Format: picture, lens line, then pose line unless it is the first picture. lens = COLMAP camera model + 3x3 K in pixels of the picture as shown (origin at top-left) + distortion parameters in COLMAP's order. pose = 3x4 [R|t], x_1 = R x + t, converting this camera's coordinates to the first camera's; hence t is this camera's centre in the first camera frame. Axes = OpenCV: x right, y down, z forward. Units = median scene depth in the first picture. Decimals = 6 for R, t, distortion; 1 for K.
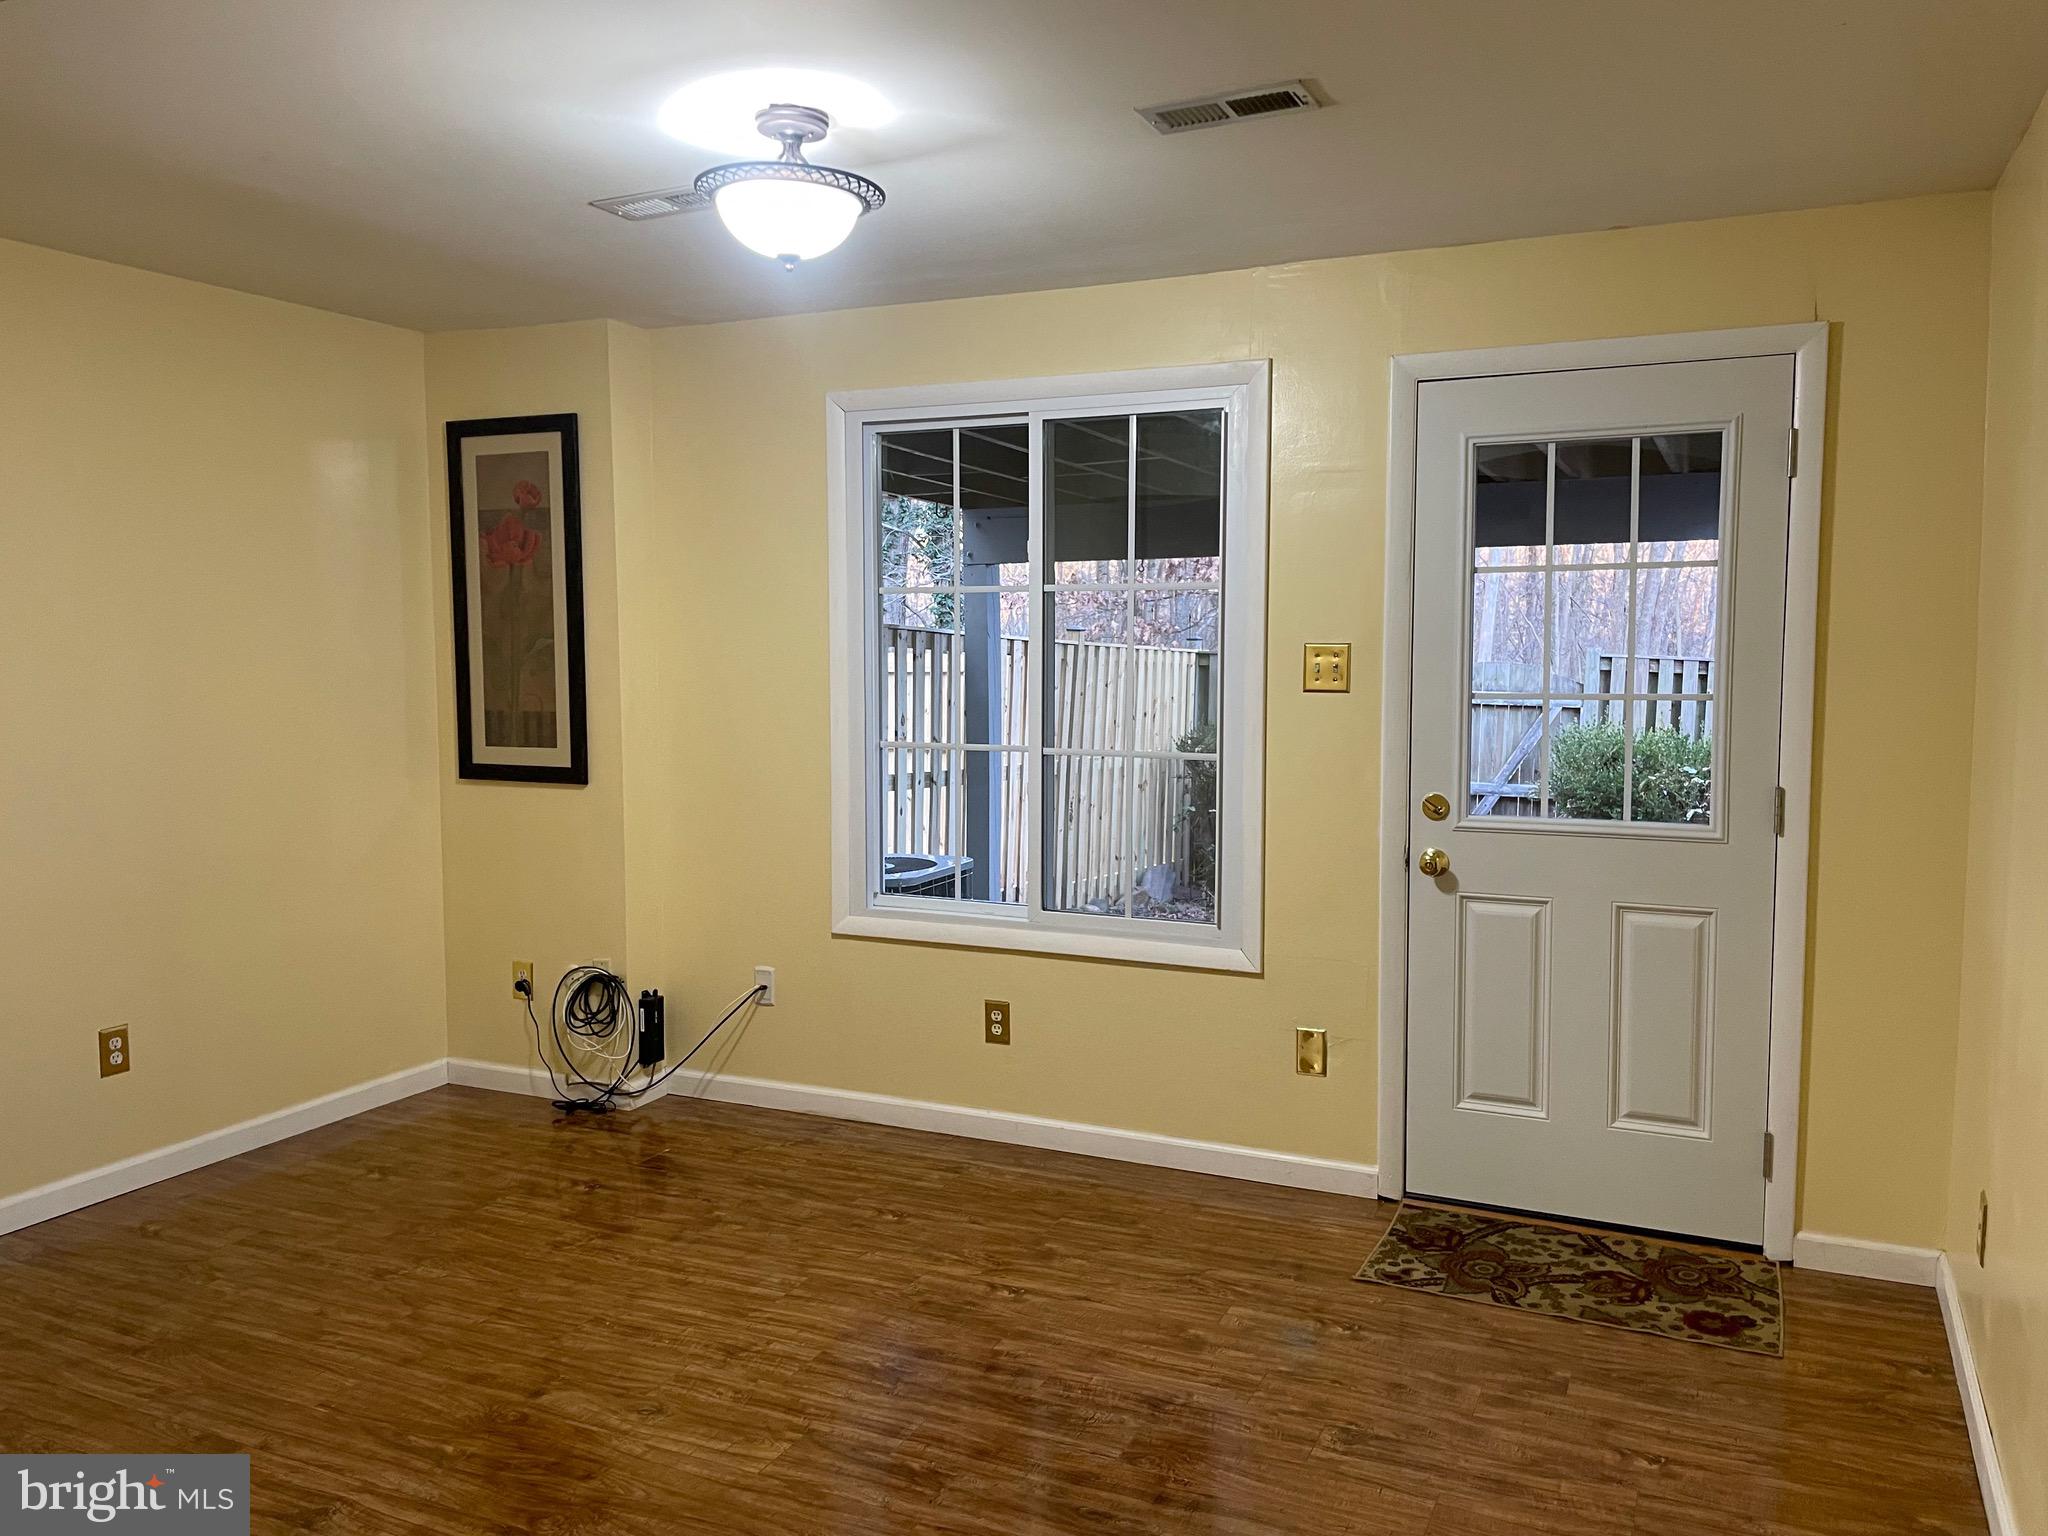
lens RADIAL K [[1559.3, 0, 1021.1], [0, 1559.3, 763.5], [0, 0, 1]] dist [0.089432, -0.111207]
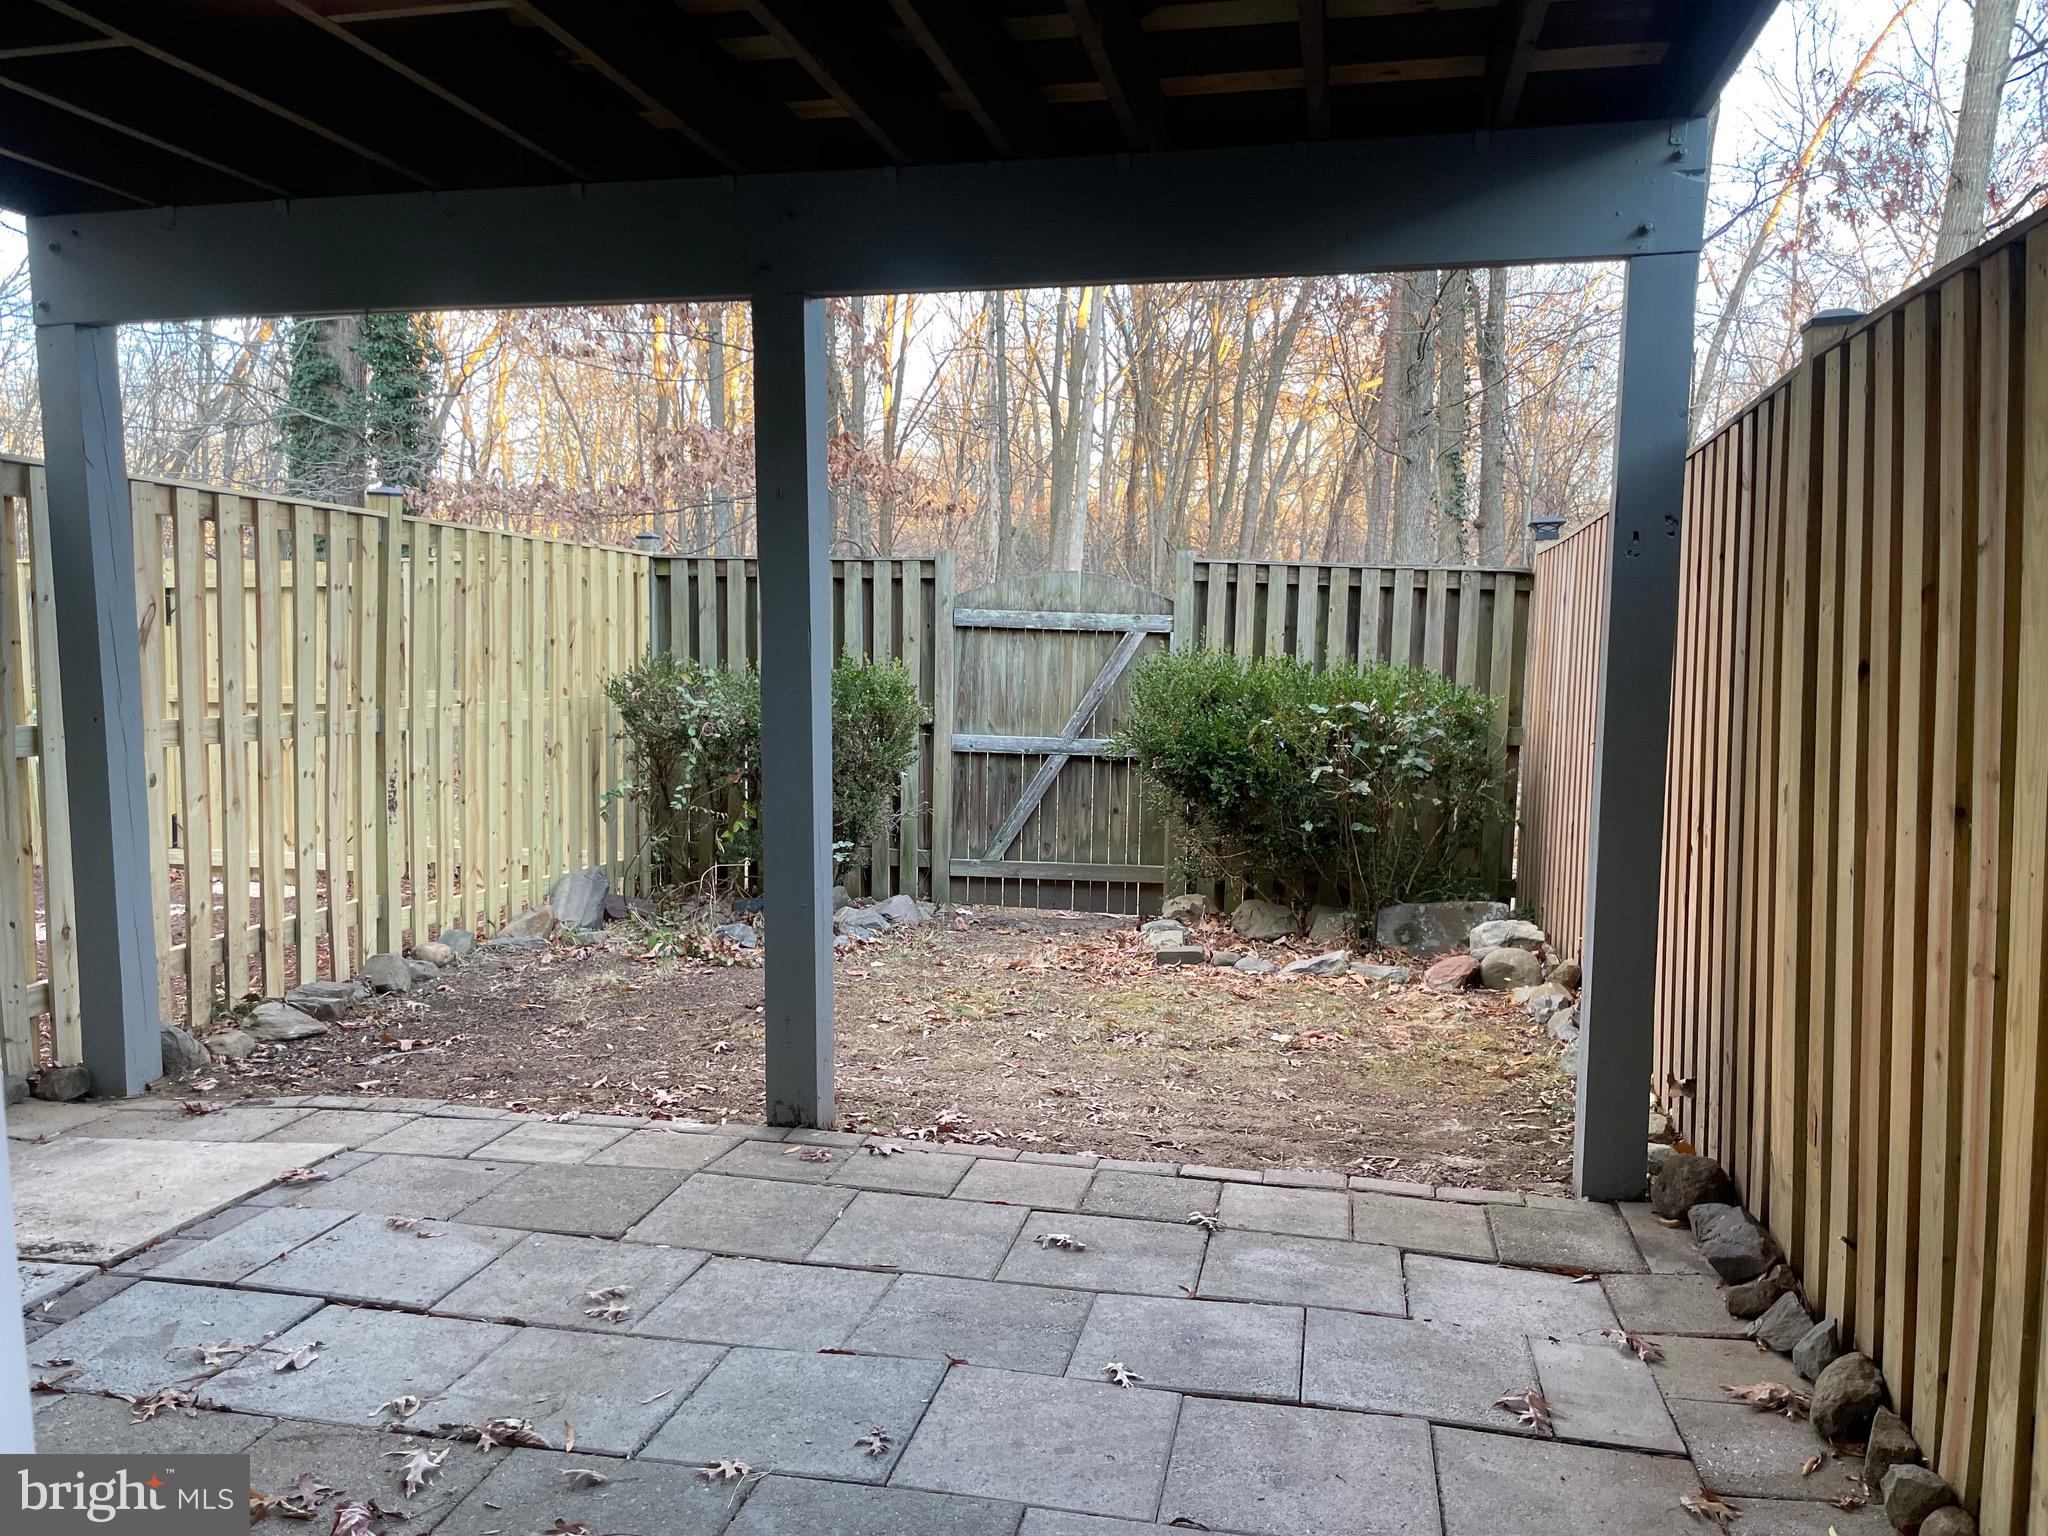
lens RADIAL K [[1559.3, 0, 1015.2], [0, 1559.3, 770.8], [0, 0, 1]] dist [0.089432, -0.111207]
pose [[0.972522, -0.022600, 0.231711, 0.325234], [0.016818, 0.999497, 0.026901, 0.023571], [-0.232202, -0.022265, 0.972413, 0.868804]]
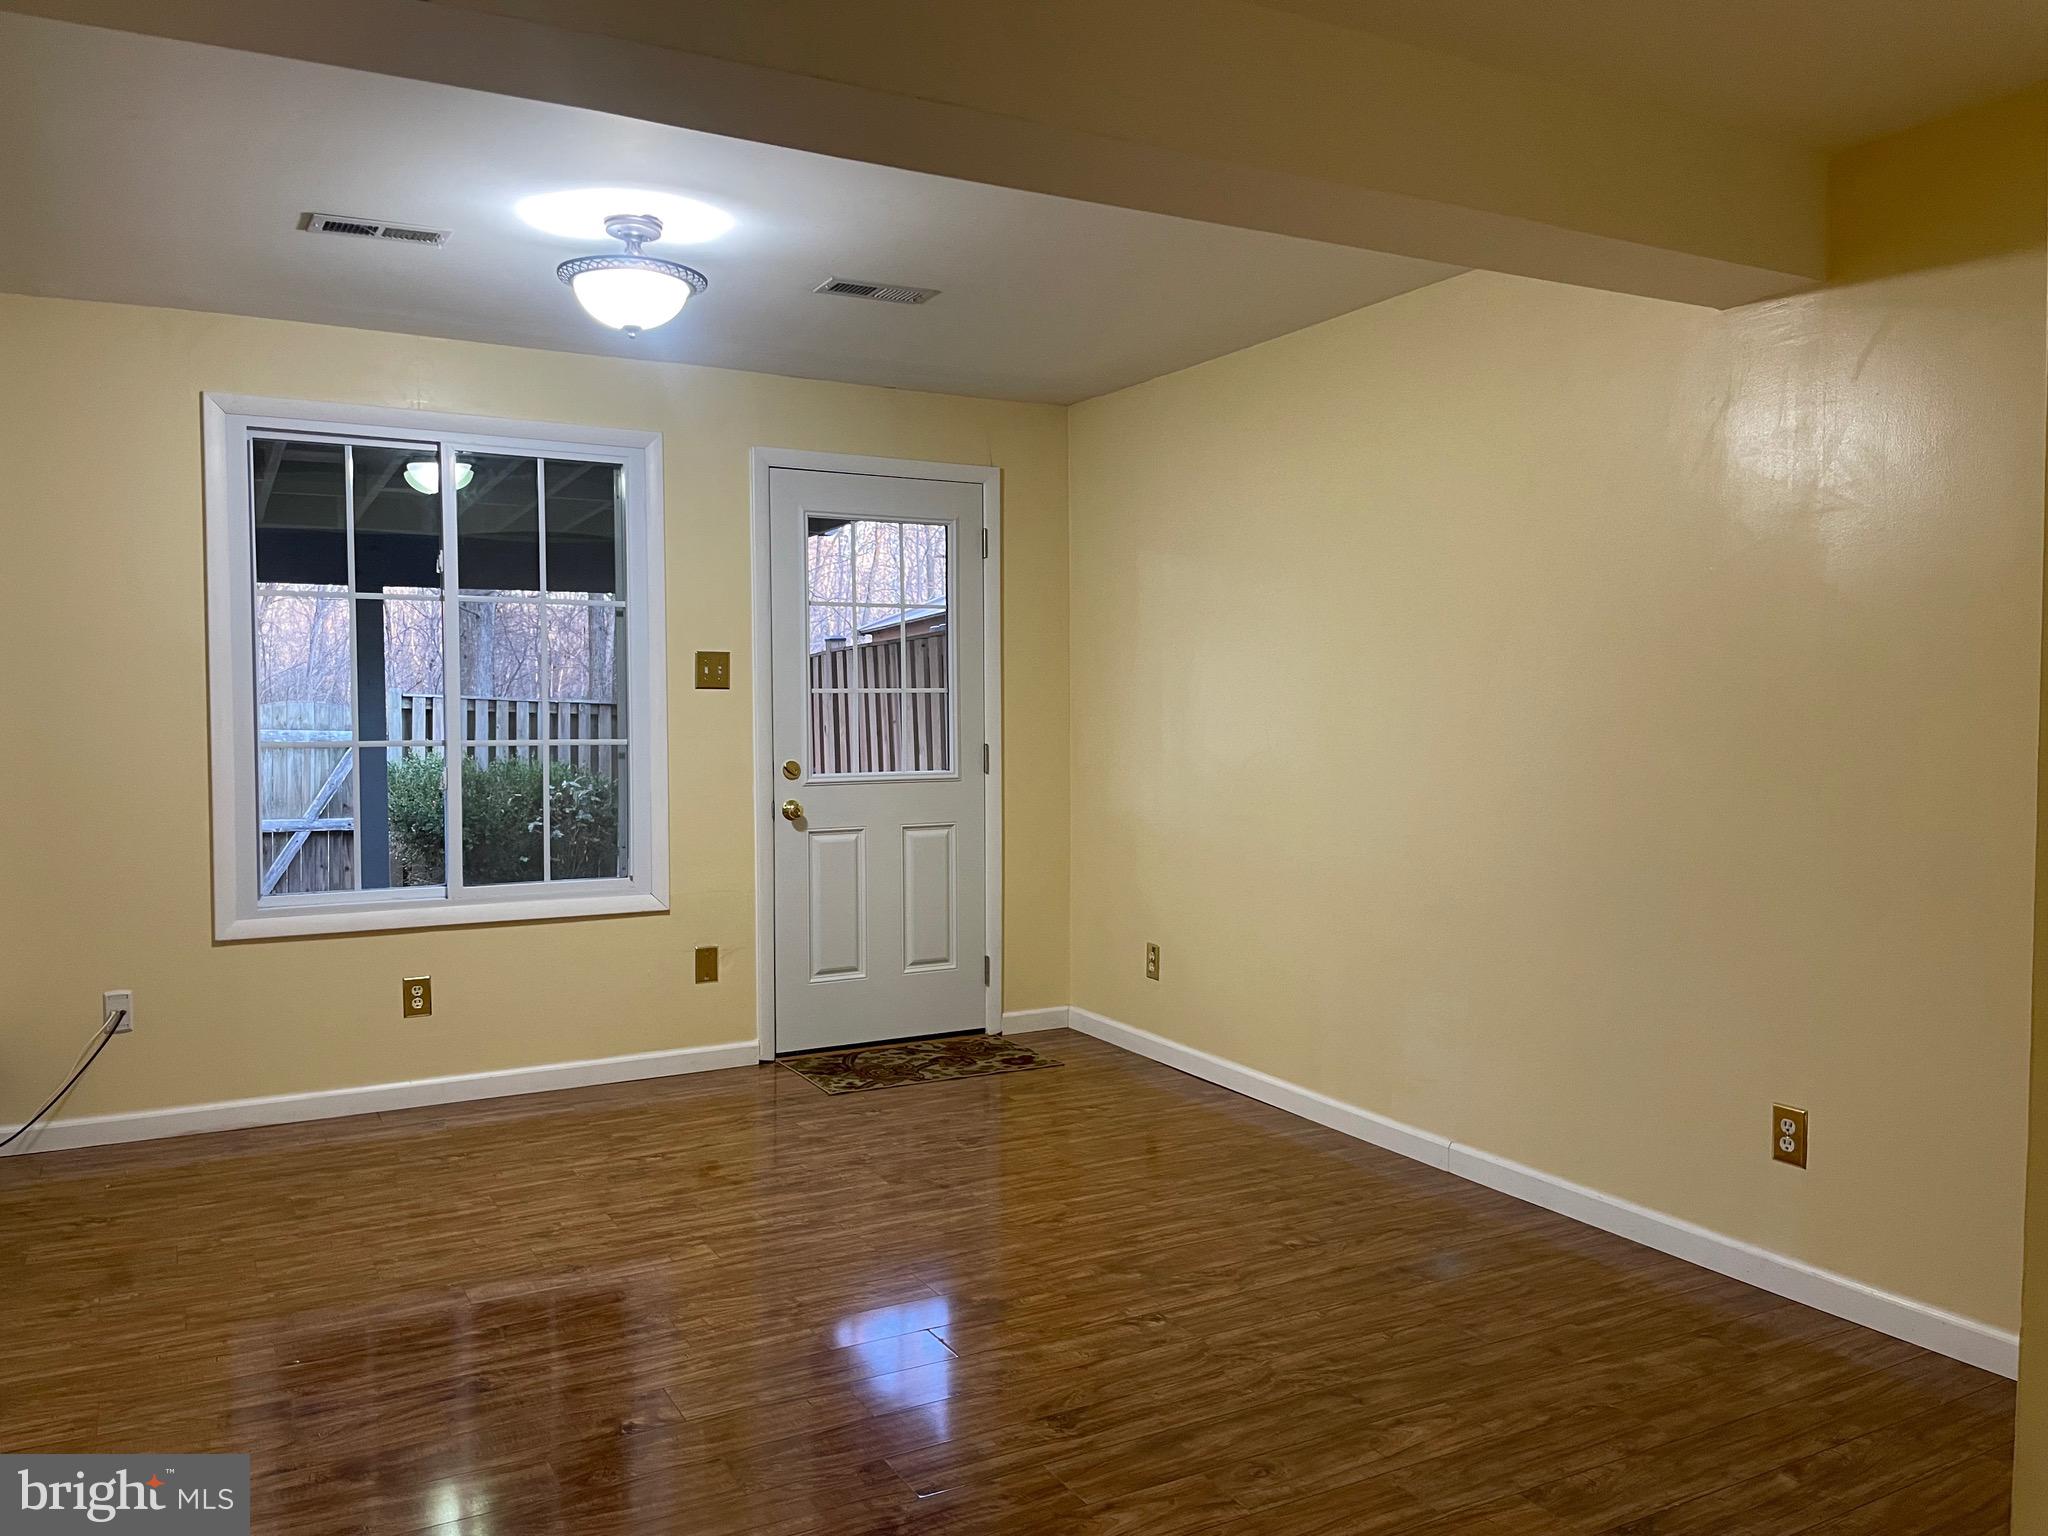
lens RADIAL K [[1559.3, 0, 1043.7], [0, 1559.3, 759.9], [0, 0, 1]] dist [0.089432, -0.111207]
pose [[0.585965, -0.029928, 0.809784, -0.737080], [0.065834, 0.997773, -0.010763, 0.048772], [-0.807658, 0.059618, 0.586630, -0.002603]]
